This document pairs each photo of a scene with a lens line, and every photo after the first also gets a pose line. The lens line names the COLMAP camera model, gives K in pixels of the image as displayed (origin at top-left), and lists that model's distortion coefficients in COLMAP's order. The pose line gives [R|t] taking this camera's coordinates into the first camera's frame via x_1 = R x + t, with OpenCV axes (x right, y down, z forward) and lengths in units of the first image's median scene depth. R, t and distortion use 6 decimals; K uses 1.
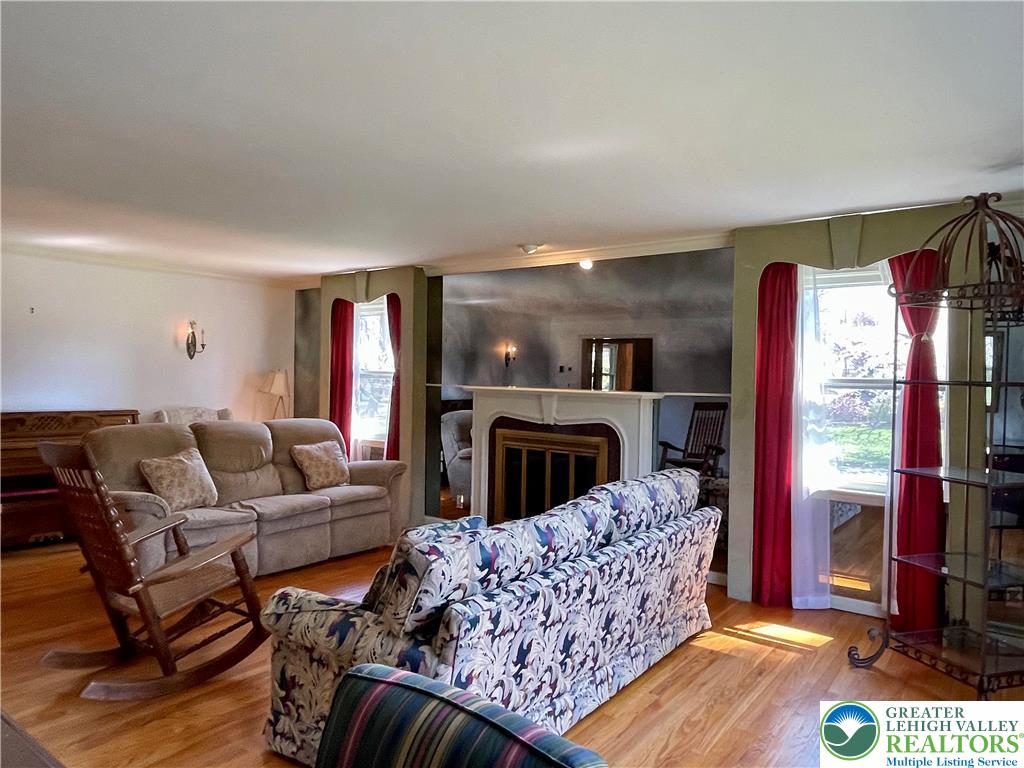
lens RADIAL K [[694.2, 0, 512.0], [0, 694.2, 384.0], [0, 0, 1]] dist [-0.002592, -0.001663]
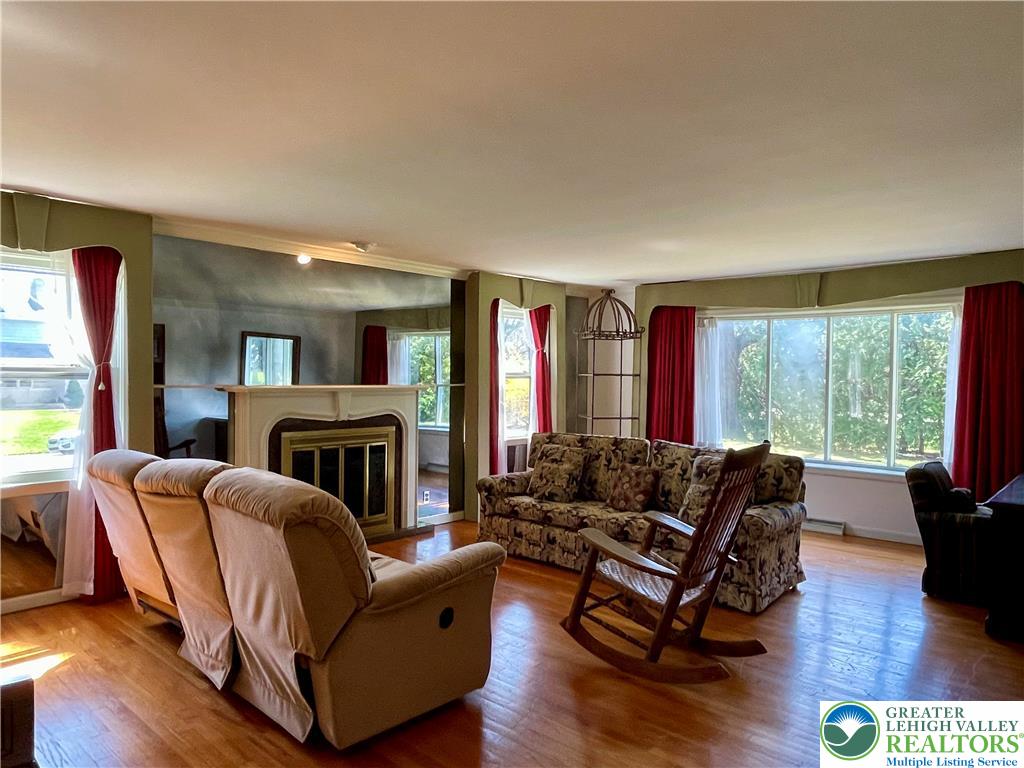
lens RADIAL K [[694.2, 0, 512.0], [0, 694.2, 384.0], [0, 0, 1]] dist [-0.002592, -0.001663]
pose [[0.091422, -0.029155, 0.995385, -0.917700], [0.007083, 0.999565, 0.028627, -0.021853], [-0.995787, 0.004433, 0.091589, 0.656361]]
